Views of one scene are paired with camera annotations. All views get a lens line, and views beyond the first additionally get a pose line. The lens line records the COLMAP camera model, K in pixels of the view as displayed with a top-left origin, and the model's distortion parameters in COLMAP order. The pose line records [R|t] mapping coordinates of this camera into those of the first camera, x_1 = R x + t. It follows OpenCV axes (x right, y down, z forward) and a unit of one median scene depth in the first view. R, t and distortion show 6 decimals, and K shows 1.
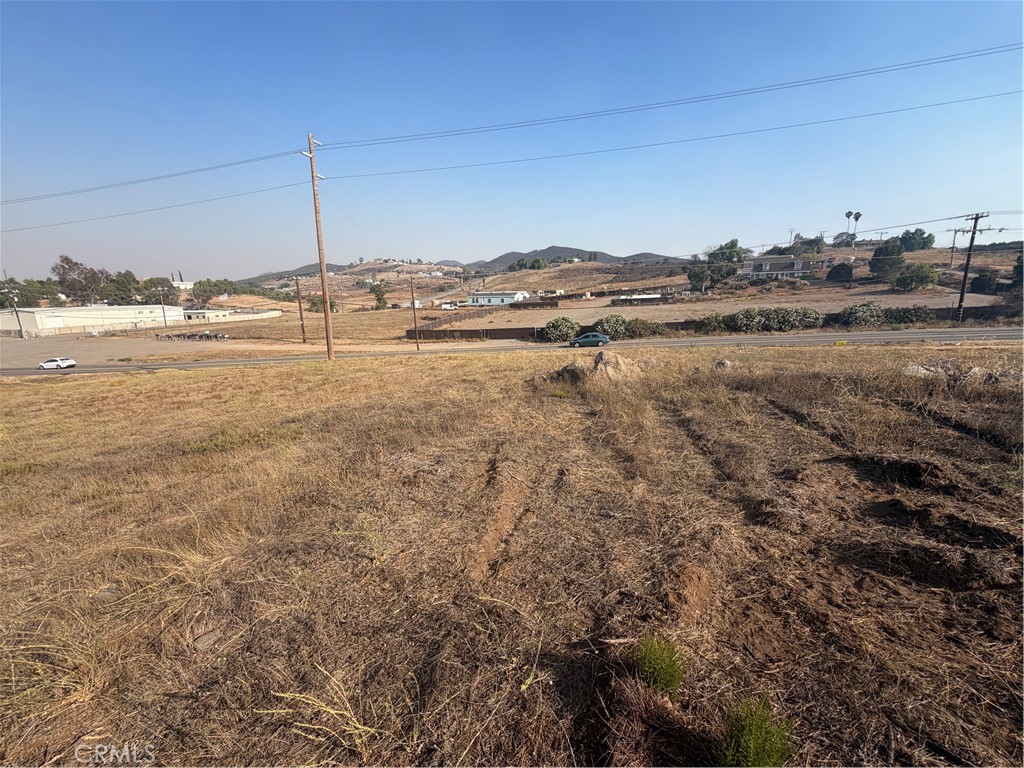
lens RADIAL K [[430.3, 0, 509.4], [0, 430.3, 382.2], [0, 0, 1]] dist [-0.000190, 0.000269]
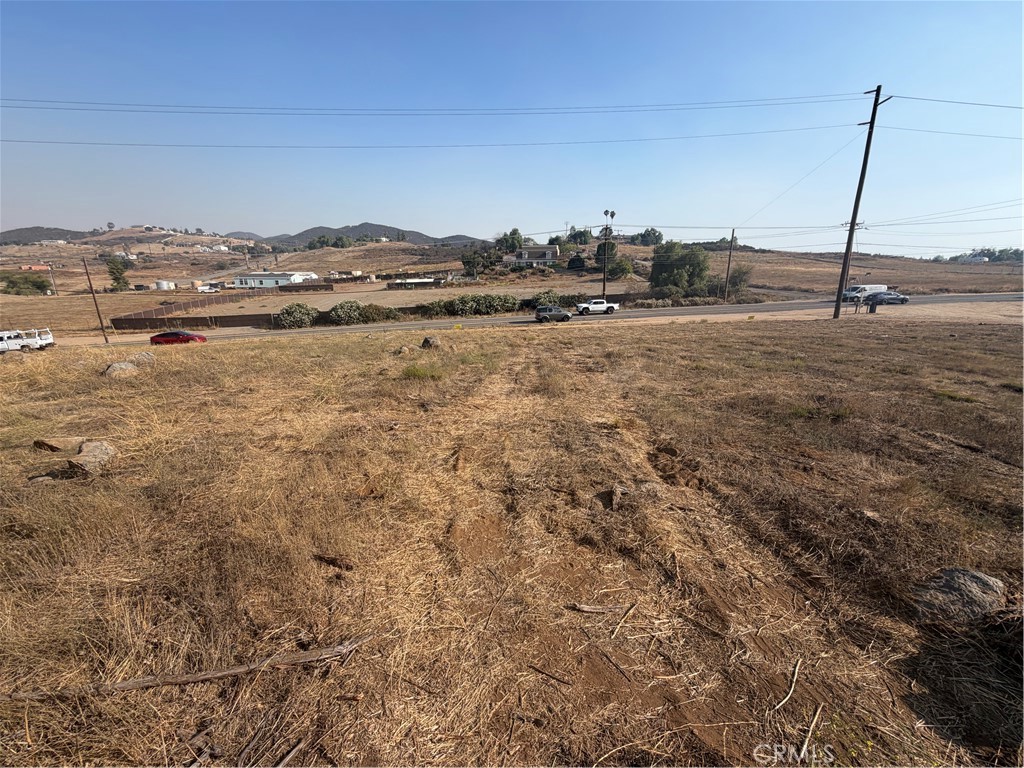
lens RADIAL K [[430.3, 0, 513.3], [0, 430.3, 384.1], [0, 0, 1]] dist [-0.000190, 0.000269]
pose [[0.926632, -0.076822, 0.368038, 0.091326], [0.058585, 0.996448, 0.060490, 0.002385], [-0.371378, -0.034490, 0.927841, -0.054600]]
